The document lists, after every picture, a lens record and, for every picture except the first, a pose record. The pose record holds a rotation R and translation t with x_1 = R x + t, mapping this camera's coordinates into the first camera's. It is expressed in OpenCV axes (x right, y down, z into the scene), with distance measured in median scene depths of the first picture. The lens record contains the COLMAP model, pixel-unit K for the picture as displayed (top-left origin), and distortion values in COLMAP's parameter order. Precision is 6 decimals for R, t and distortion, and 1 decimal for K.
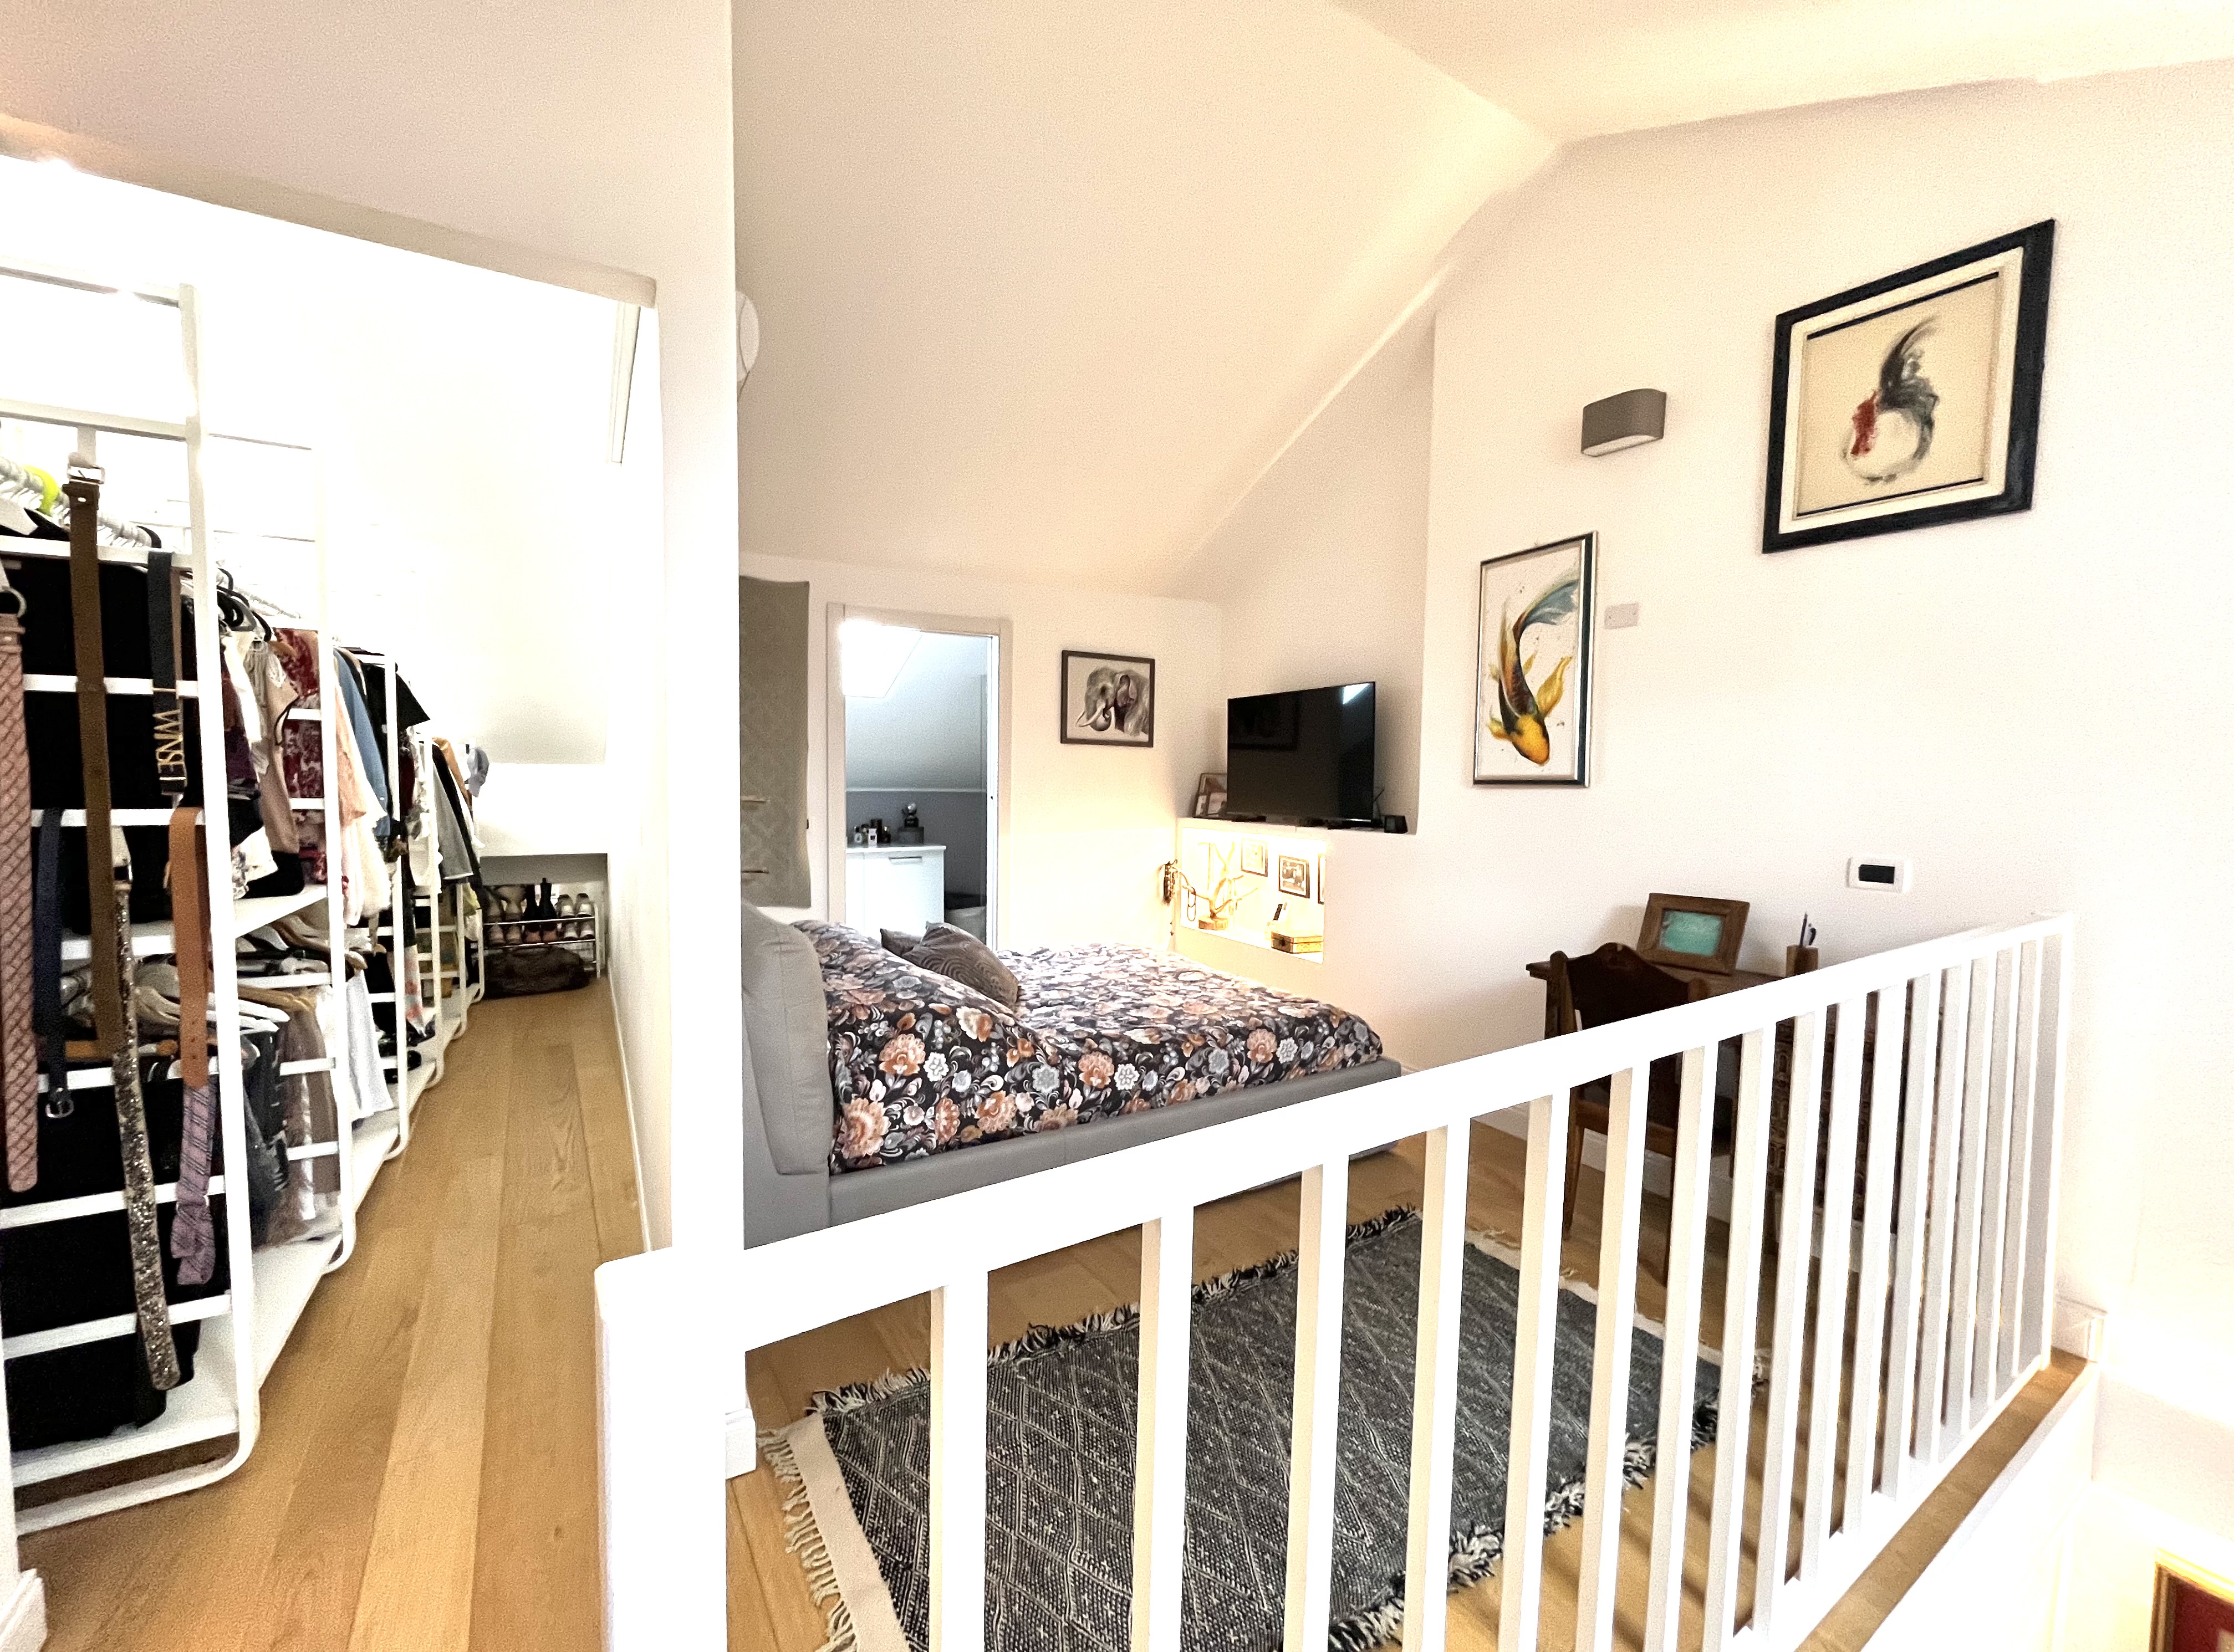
lens RADIAL K [[909.5, 0, 1116.9], [0, 909.5, 835.9], [0, 0, 1]] dist [-0.004264, 0.000383]
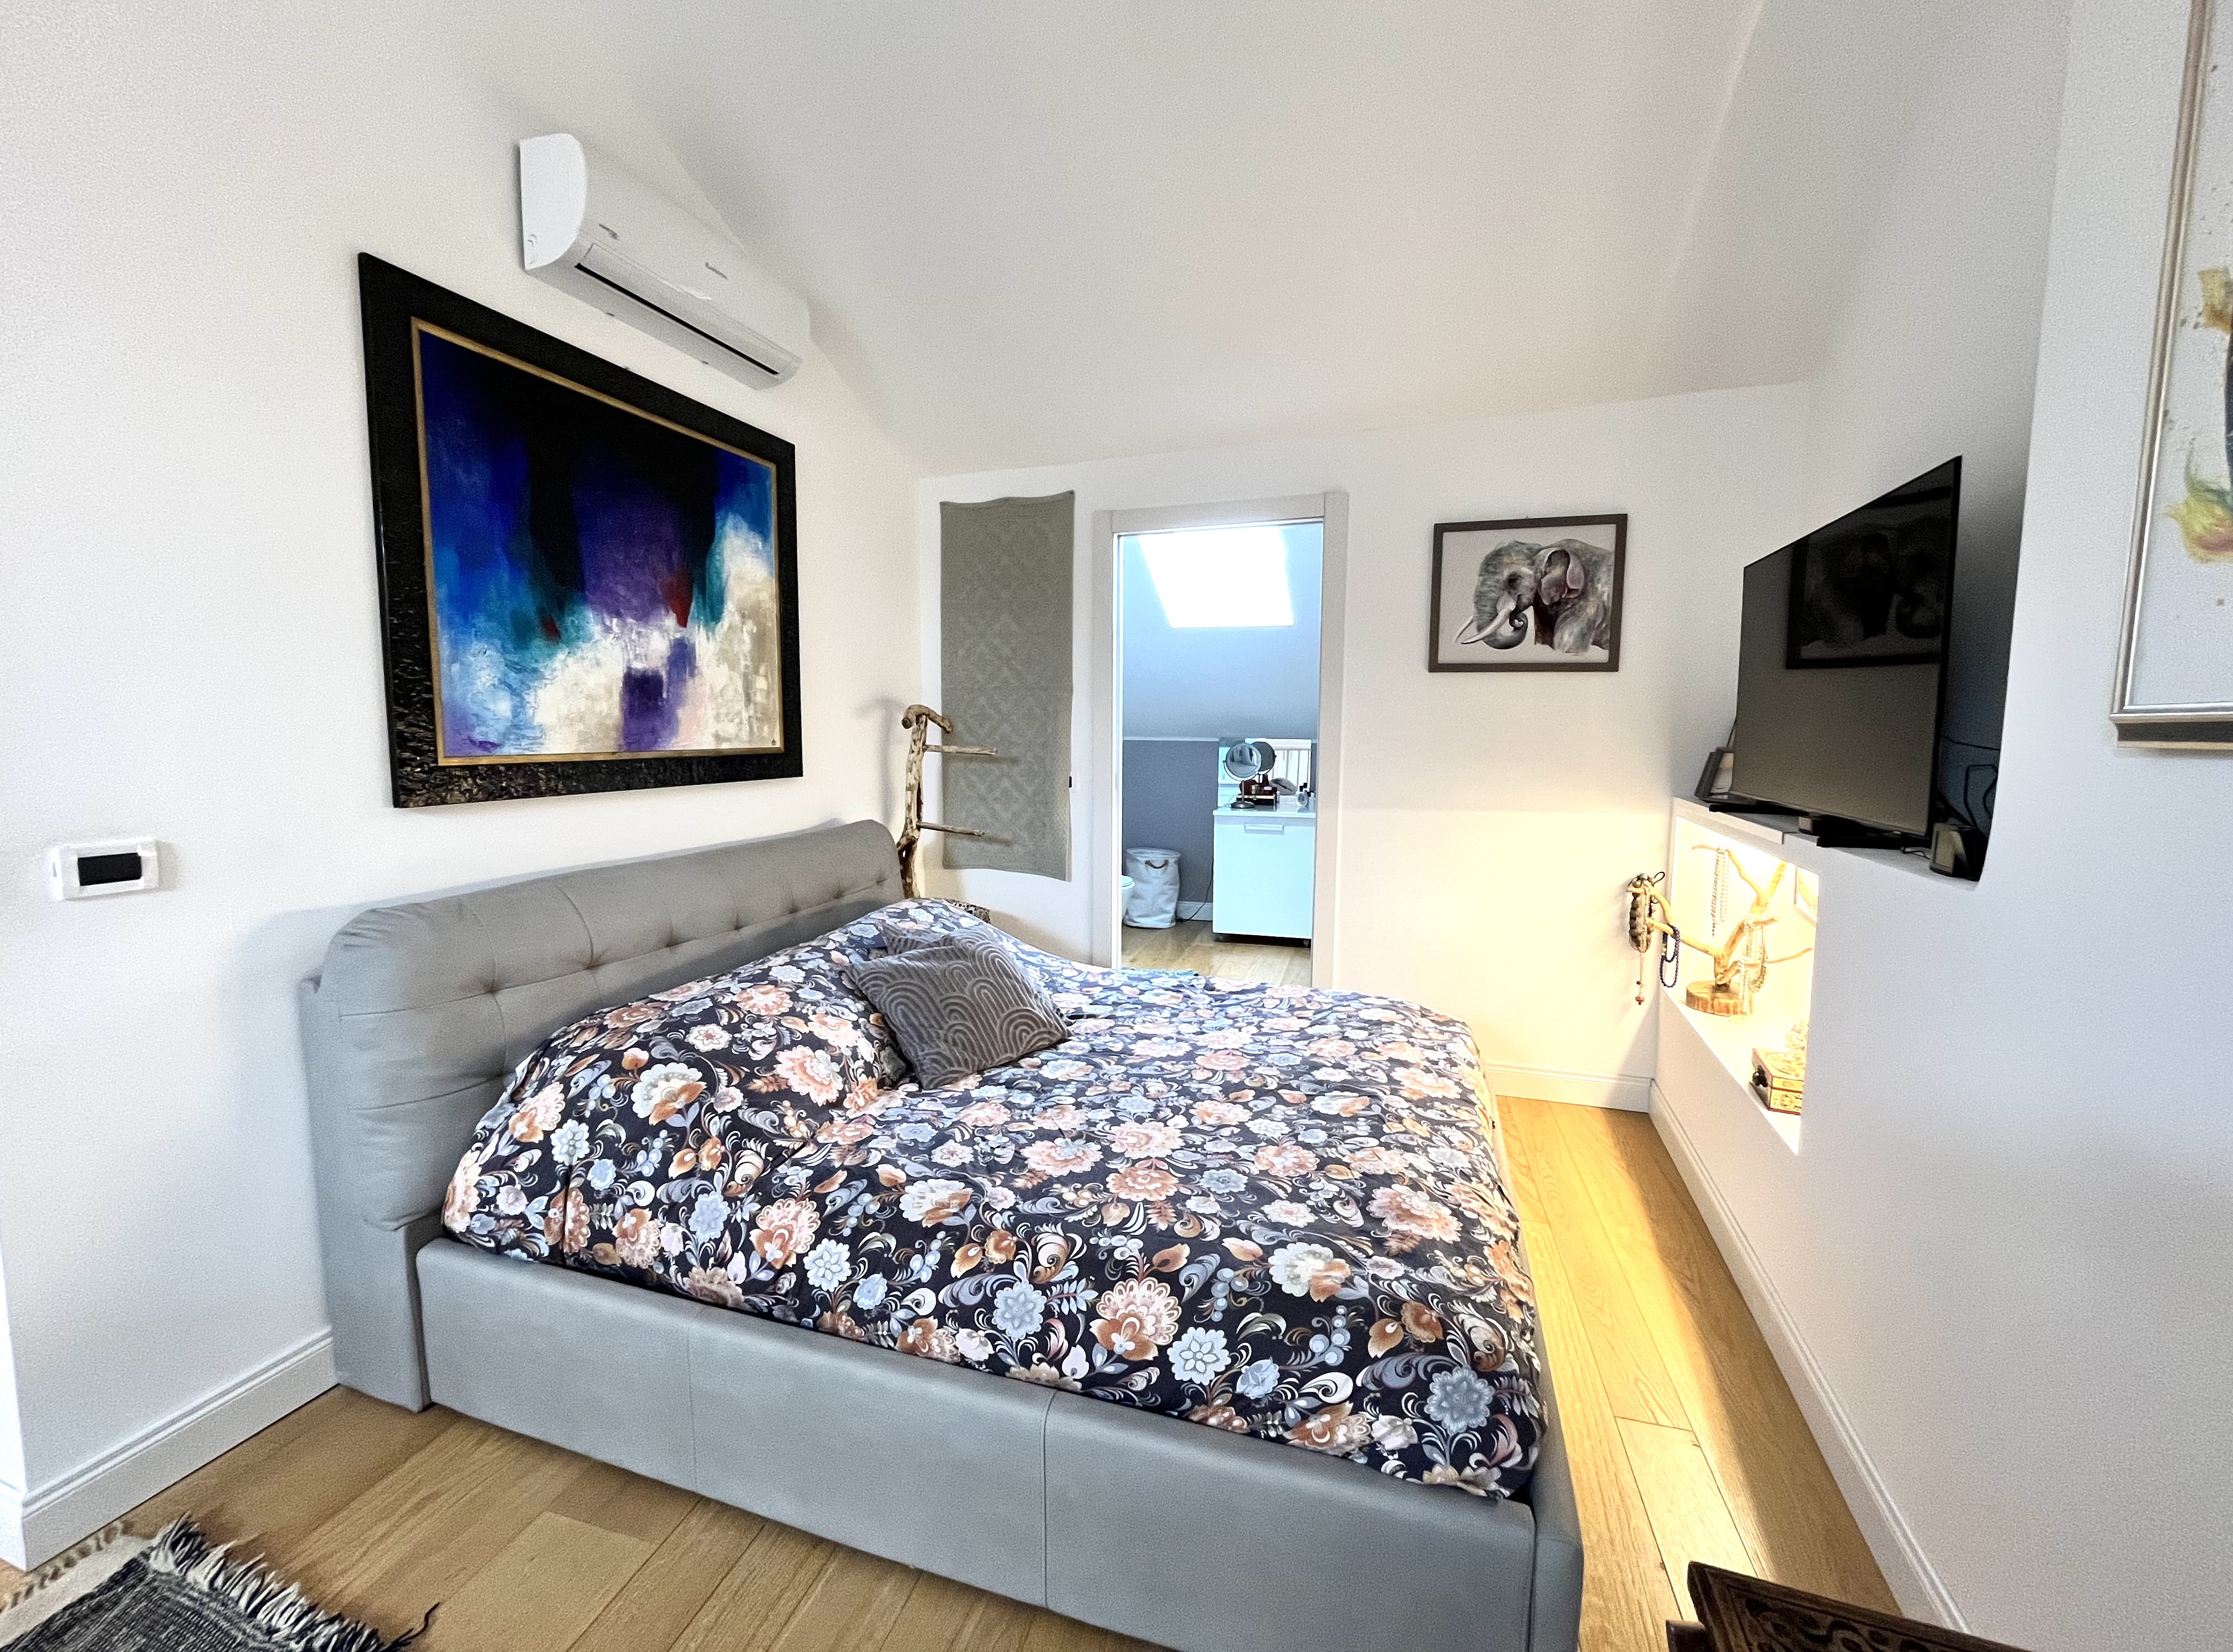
lens RADIAL K [[909.2, 0, 1117.4], [0, 909.2, 808.7], [0, 0, 1]] dist [-0.004264, 0.000383]
pose [[0.659255, 0.065051, -0.749101, 0.453389], [-0.045053, 0.997878, 0.047006, -0.041202], [0.750569, 0.002761, 0.660787, 0.663201]]
